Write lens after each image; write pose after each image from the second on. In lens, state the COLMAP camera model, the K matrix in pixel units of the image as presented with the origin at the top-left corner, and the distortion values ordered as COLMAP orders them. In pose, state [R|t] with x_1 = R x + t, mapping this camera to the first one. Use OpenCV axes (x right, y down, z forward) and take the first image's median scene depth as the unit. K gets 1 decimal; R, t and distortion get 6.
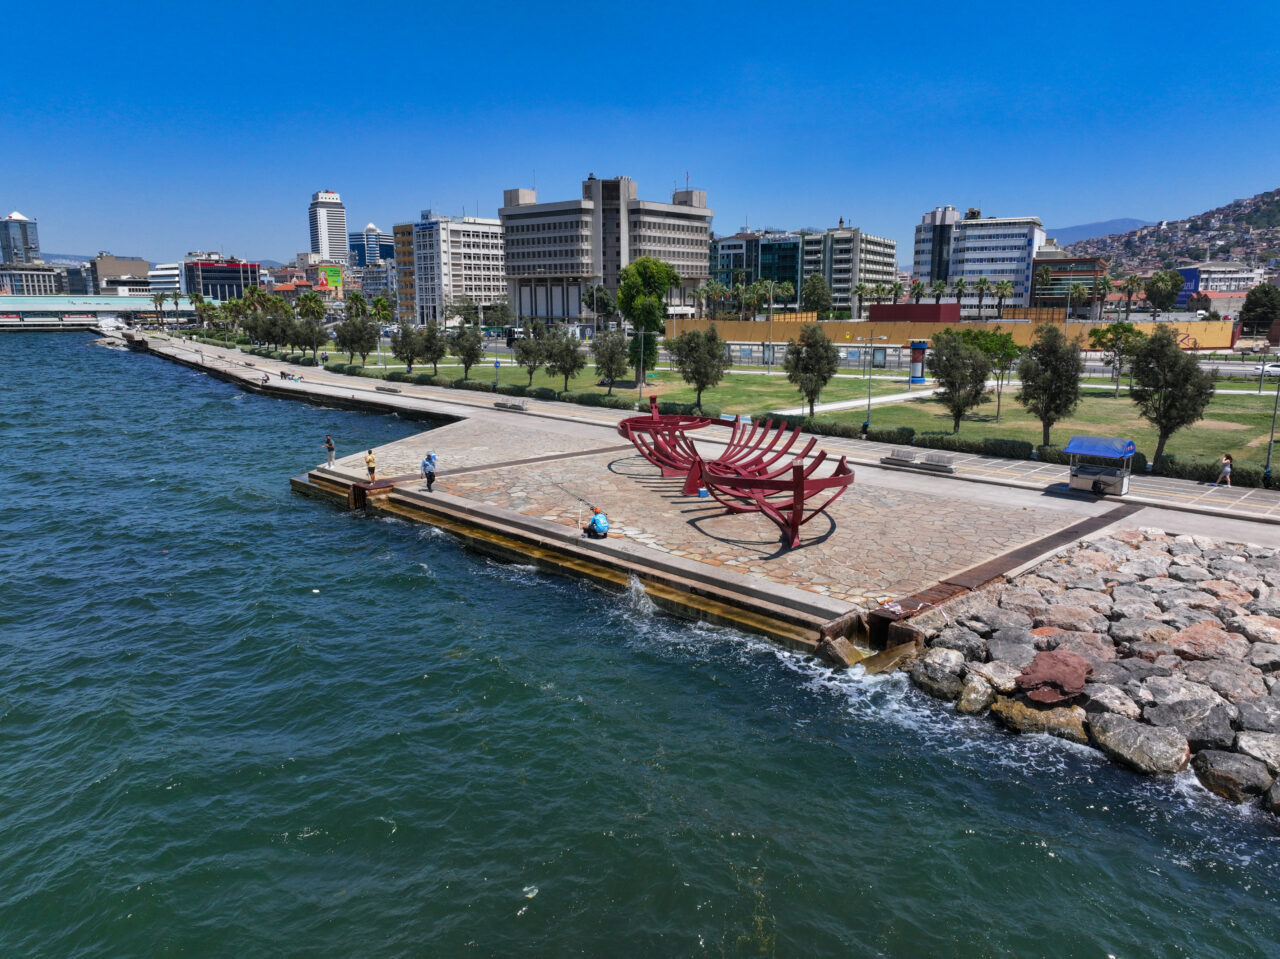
lens RADIAL K [[888.5, 0, 640.0], [0, 888.5, 479.5], [0, 0, 1]] dist [-0.001763, 0.025796]
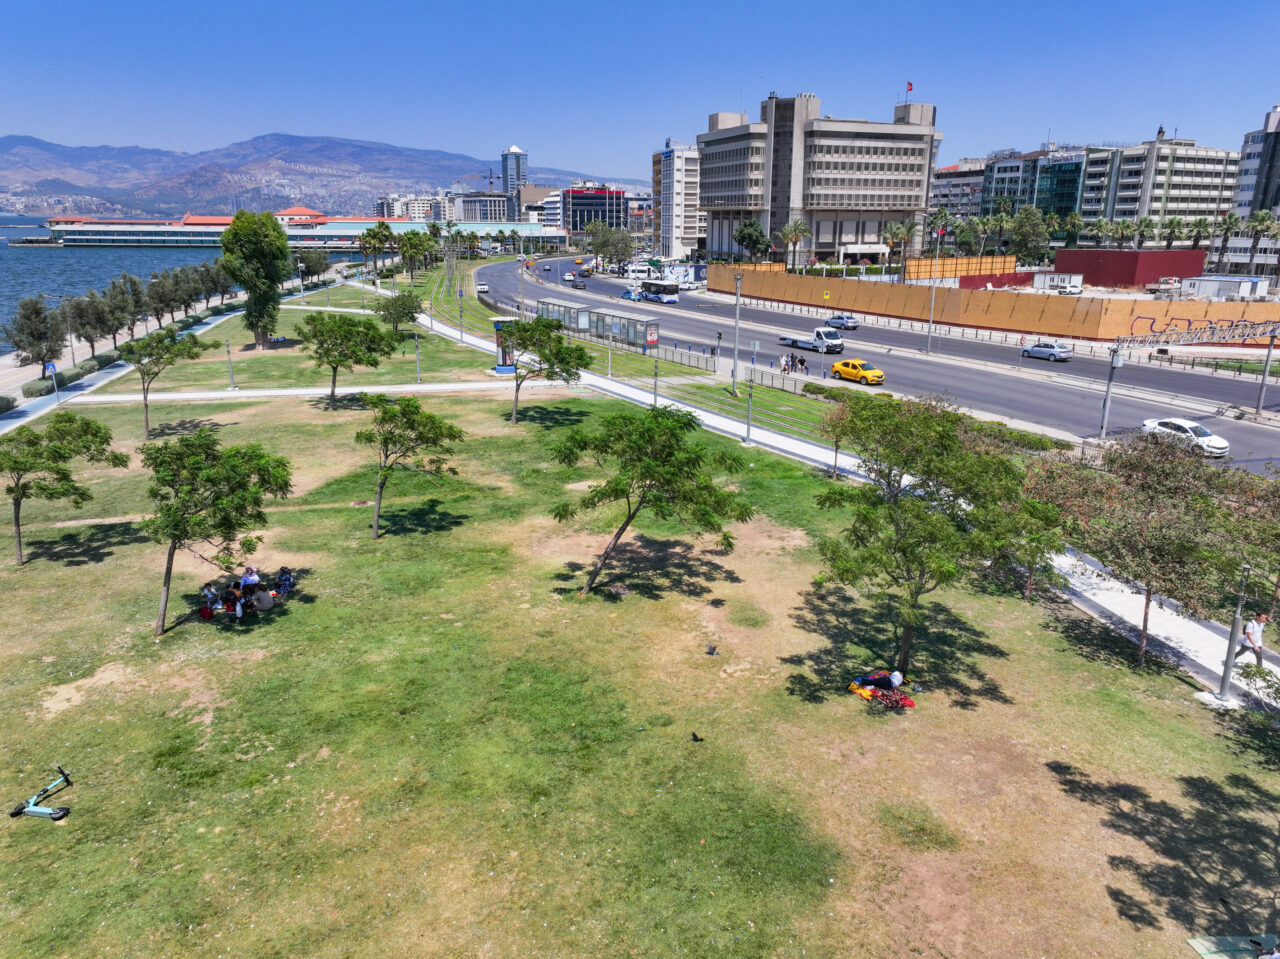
lens RADIAL K [[888.5, 0, 640.0], [0, 888.5, 479.5], [0, 0, 1]] dist [-0.001763, 0.025796]
pose [[0.872323, 0.144419, -0.467114, 0.250247], [-0.104850, 0.988410, 0.109784, -0.035034], [0.477555, -0.046790, 0.877355, 0.108019]]
